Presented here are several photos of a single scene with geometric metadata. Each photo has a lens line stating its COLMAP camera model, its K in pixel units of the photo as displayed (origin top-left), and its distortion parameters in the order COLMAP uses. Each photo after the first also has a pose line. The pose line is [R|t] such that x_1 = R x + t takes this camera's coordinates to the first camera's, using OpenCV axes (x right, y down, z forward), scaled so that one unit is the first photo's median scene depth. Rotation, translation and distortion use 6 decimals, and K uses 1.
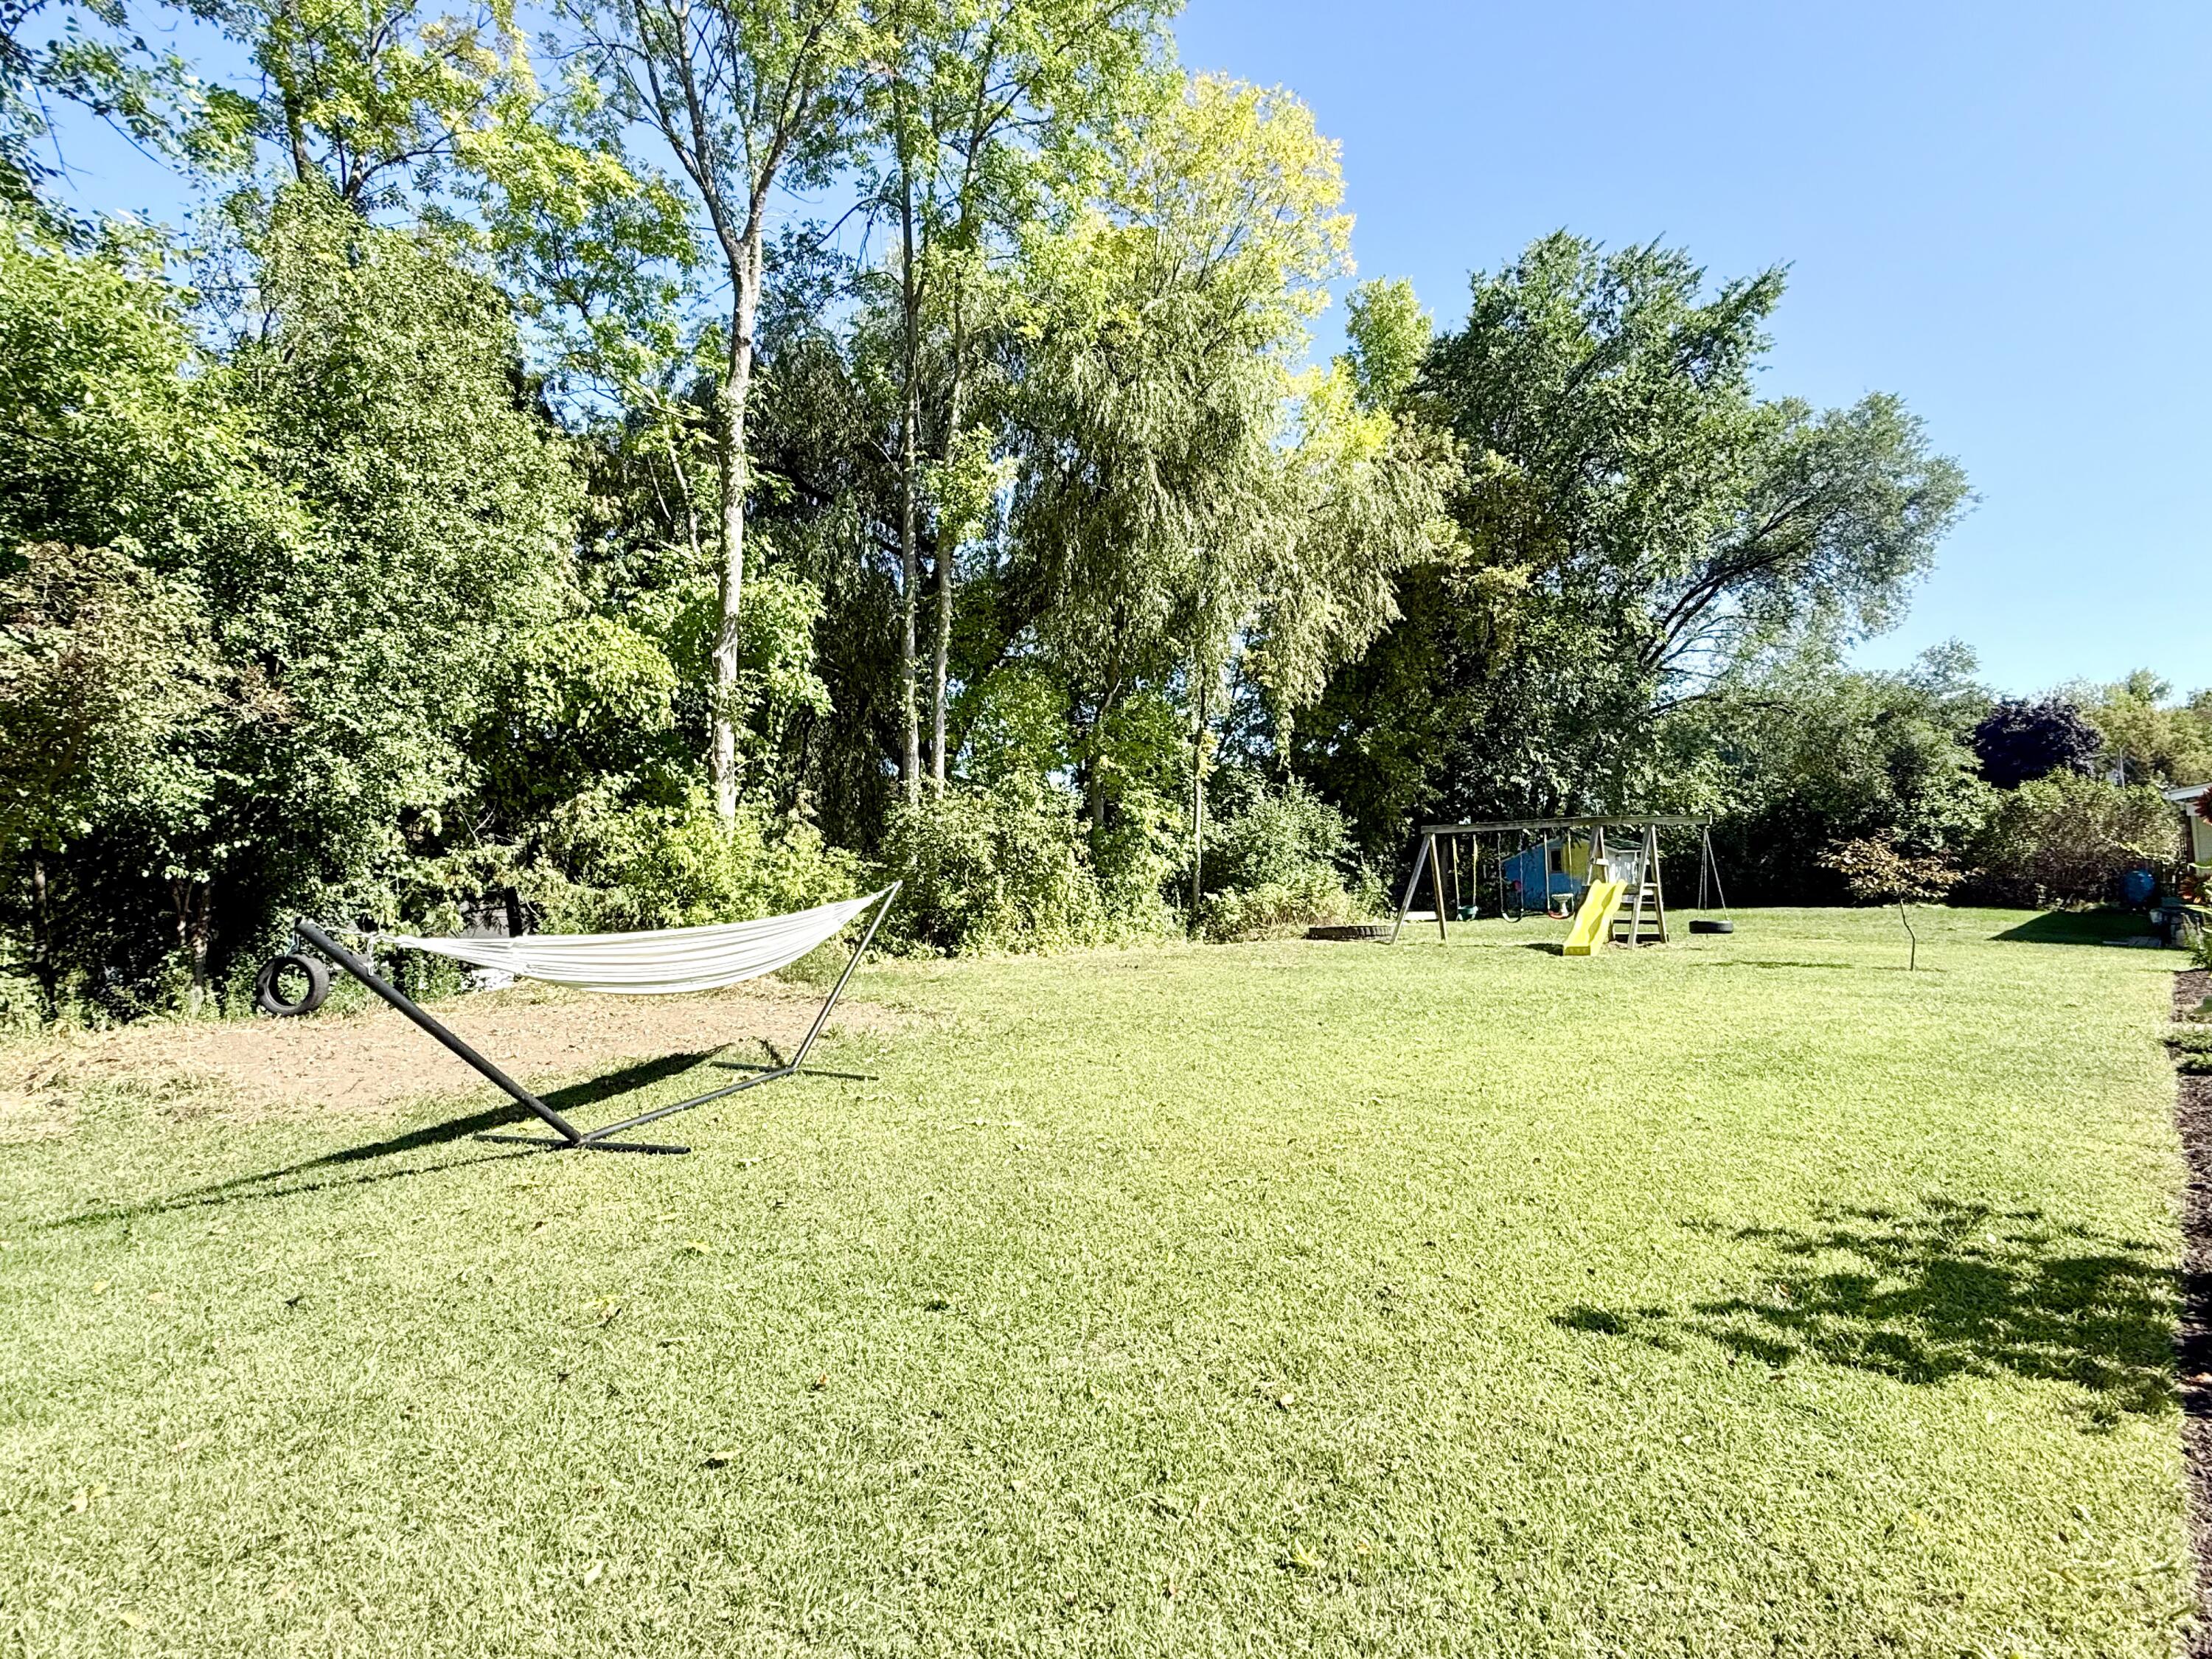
lens RADIAL K [[1079.1, 0, 1106.0], [0, 1079.1, 829.5], [0, 0, 1]] dist [0.000544, 0.000309]
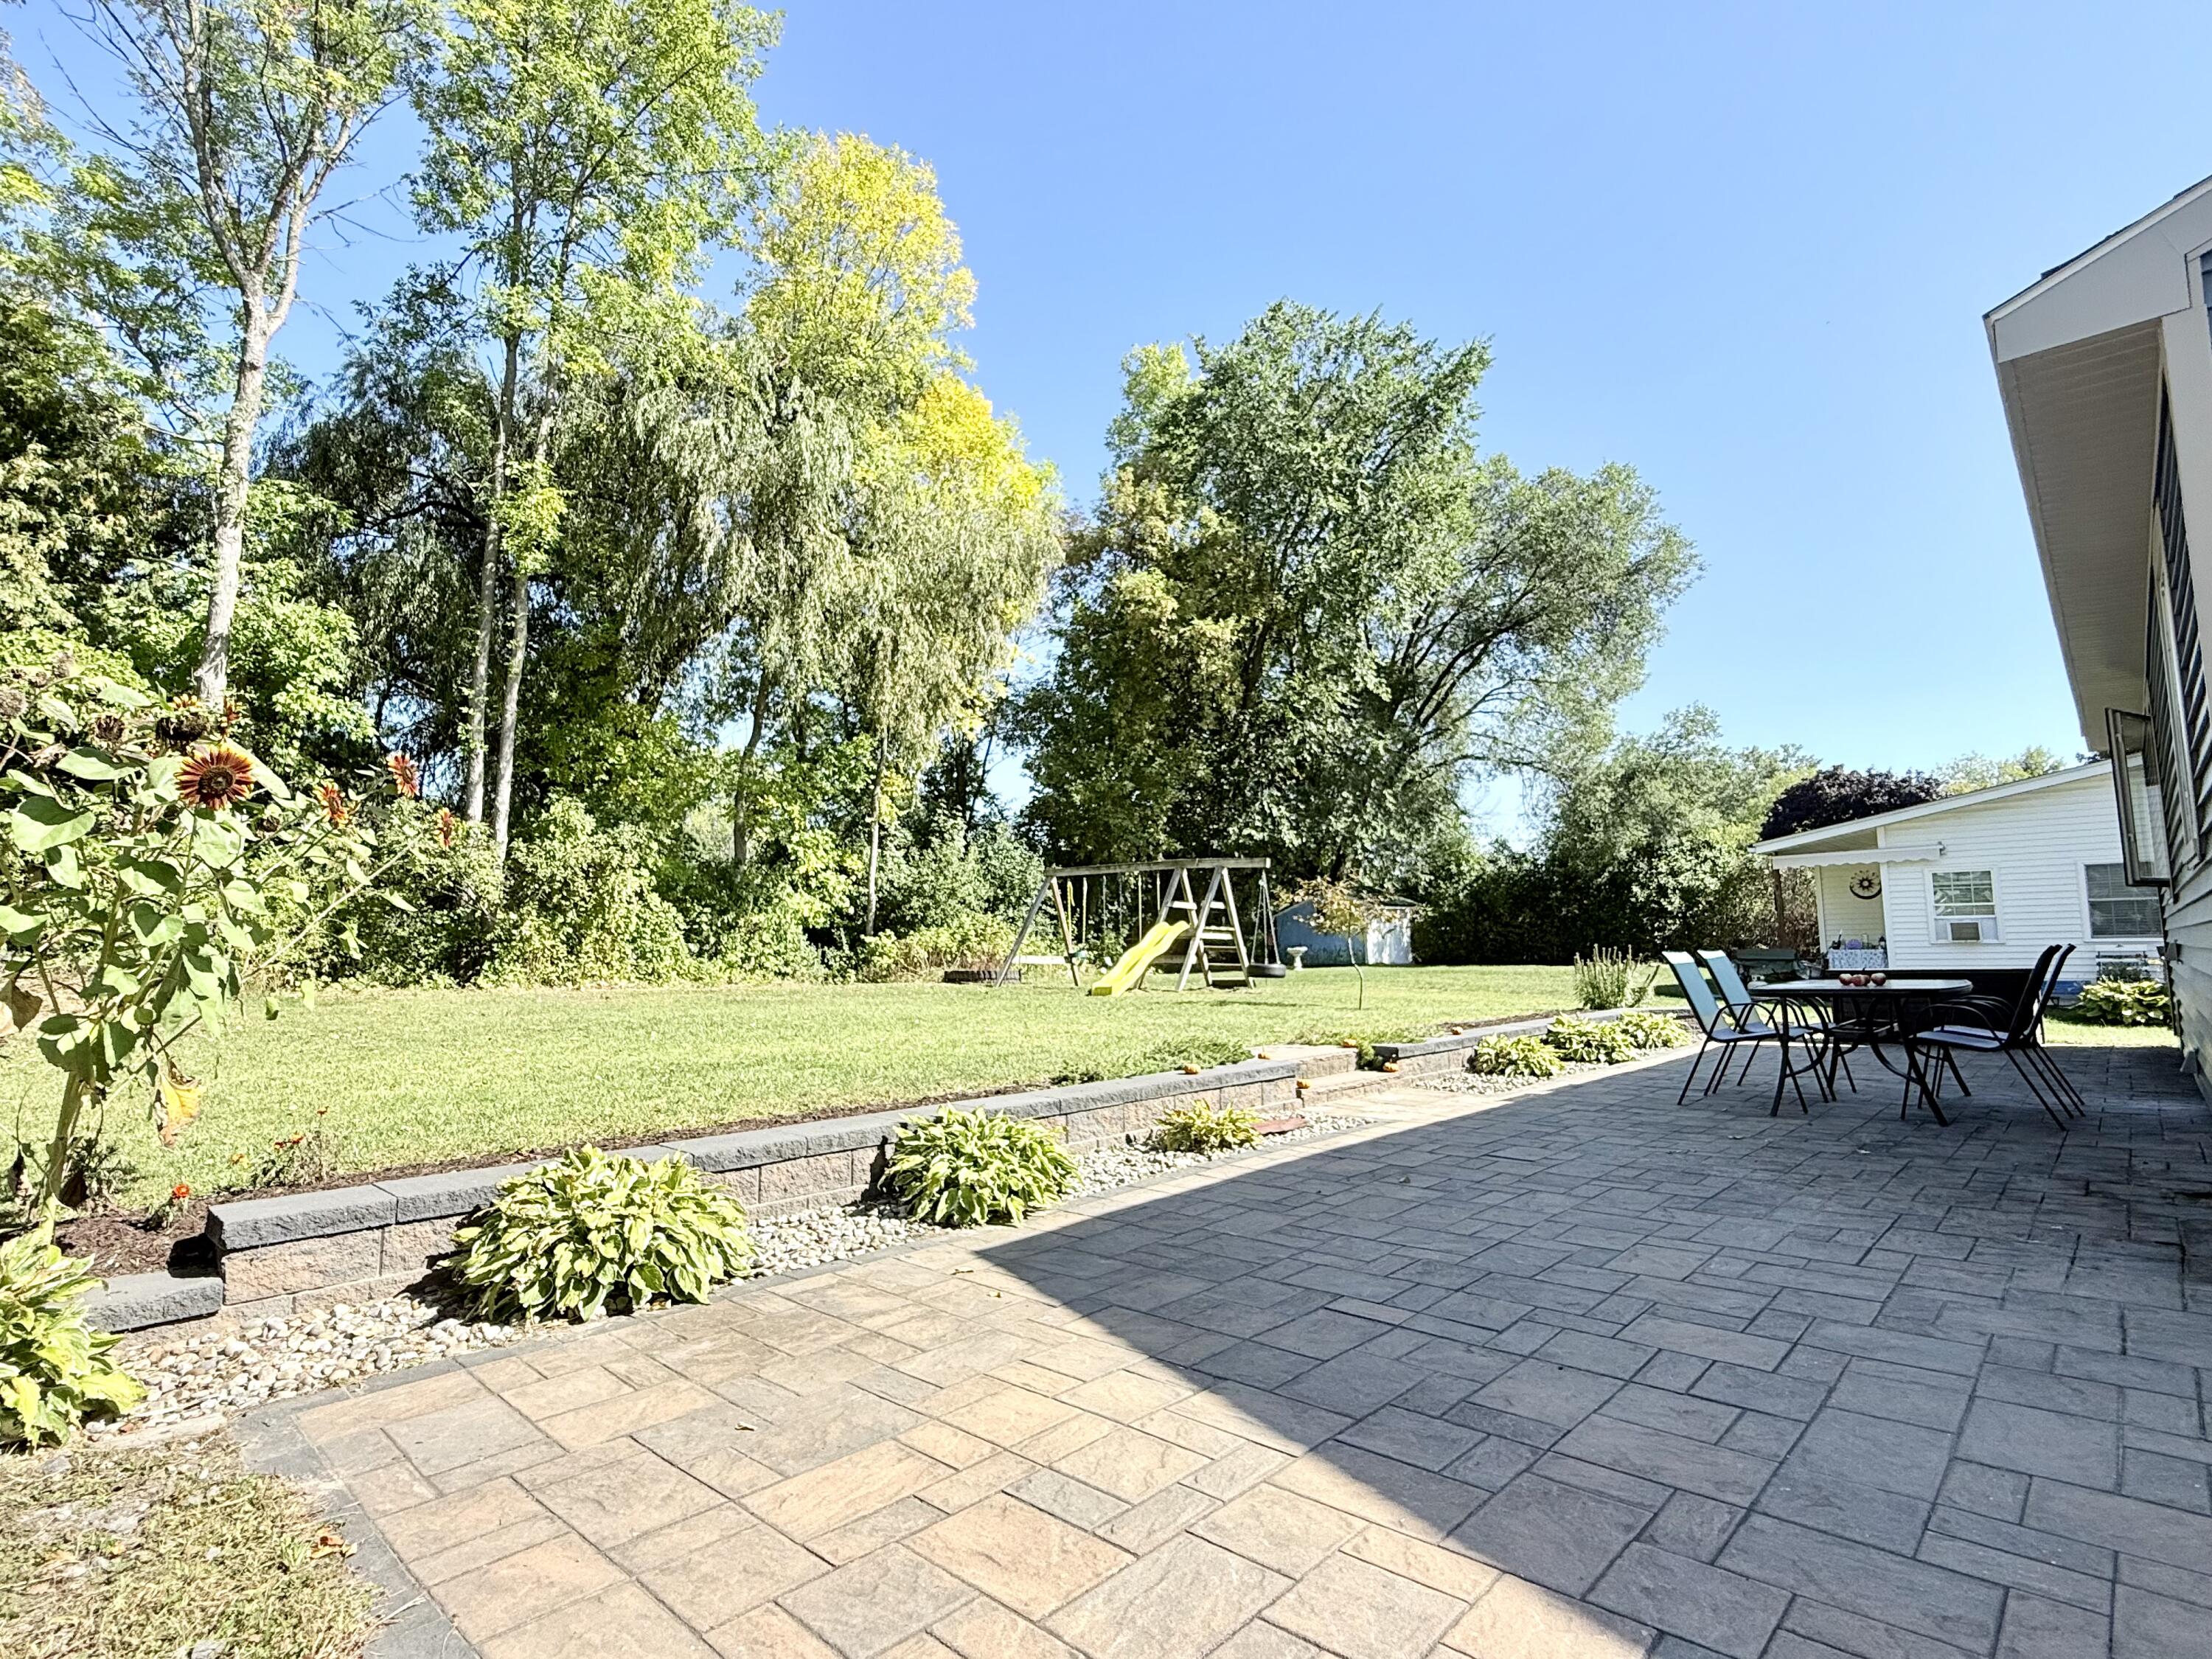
lens RADIAL K [[1079.1, 0, 1106.0], [0, 1079.1, 829.5], [0, 0, 1]] dist [0.000544, 0.000309]
pose [[0.999681, 0.018357, 0.017372, 0.250940], [-0.017328, 0.998187, -0.057639, 0.012840], [-0.018399, 0.057319, 0.998186, 0.002729]]
